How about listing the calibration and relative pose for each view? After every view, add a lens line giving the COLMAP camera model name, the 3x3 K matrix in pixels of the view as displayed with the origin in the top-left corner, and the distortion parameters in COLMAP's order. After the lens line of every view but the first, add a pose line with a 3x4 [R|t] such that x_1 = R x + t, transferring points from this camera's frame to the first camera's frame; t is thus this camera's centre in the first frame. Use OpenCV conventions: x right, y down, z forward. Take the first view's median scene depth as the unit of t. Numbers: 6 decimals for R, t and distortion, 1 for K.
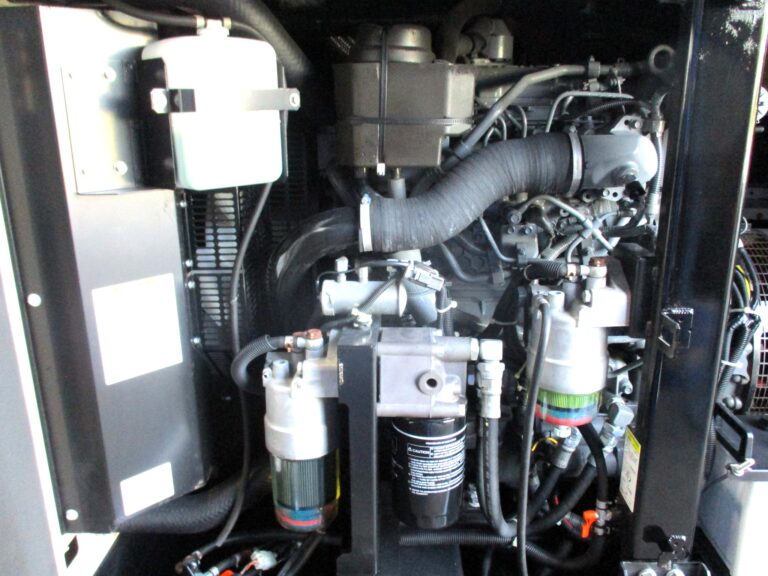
lens RADIAL K [[636.2, 0, 390.8], [0, 636.2, 269.4], [0, 0, 1]] dist [-0.038256, -0.000288]
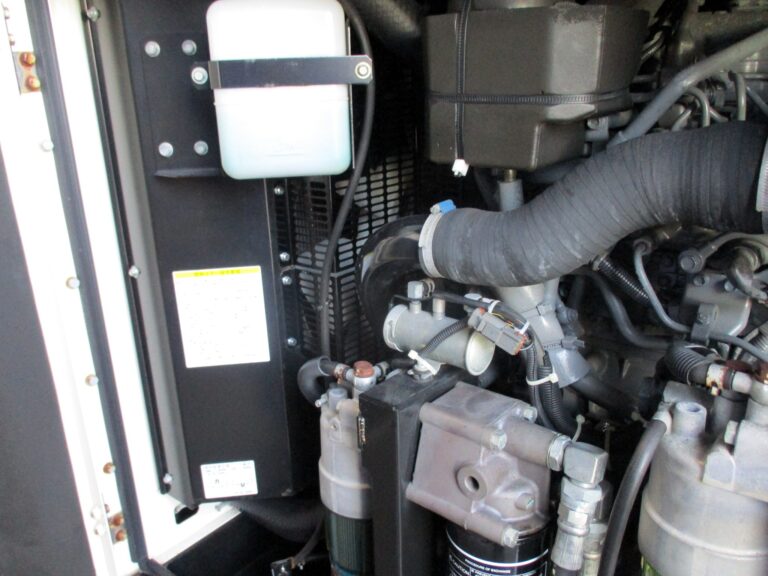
lens RADIAL K [[636.2, 0, 390.0], [0, 636.2, 270.3], [0, 0, 1]] dist [-0.038256, -0.000288]
pose [[0.788358, 0.161697, -0.593586, 0.351392], [-0.136949, 0.986758, 0.086915, -0.092891], [0.599780, 0.012771, 0.800063, 0.380402]]
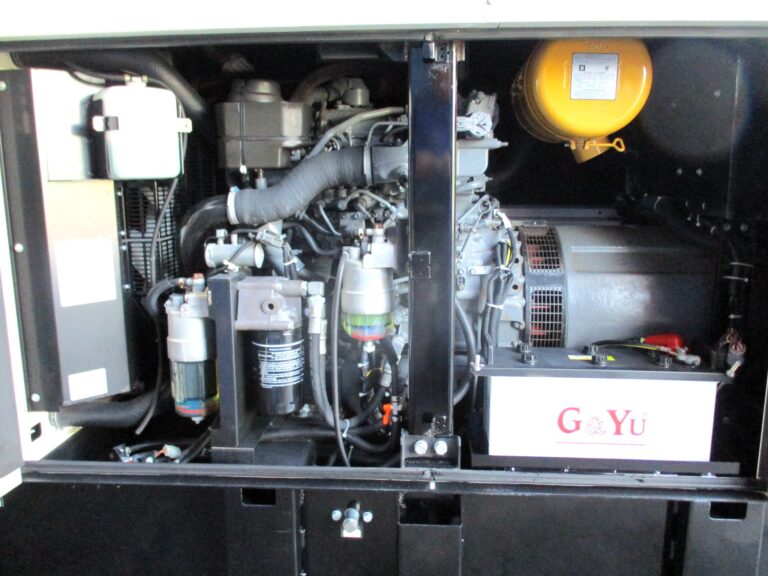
lens RADIAL K [[636.2, 0, 391.2], [0, 636.2, 267.5], [0, 0, 1]] dist [-0.038256, -0.000288]
pose [[0.999167, 0.001939, -0.040760, 0.399152], [-0.006376, 0.994021, -0.109002, 0.241353], [0.040305, 0.109172, 0.993205, -0.486573]]
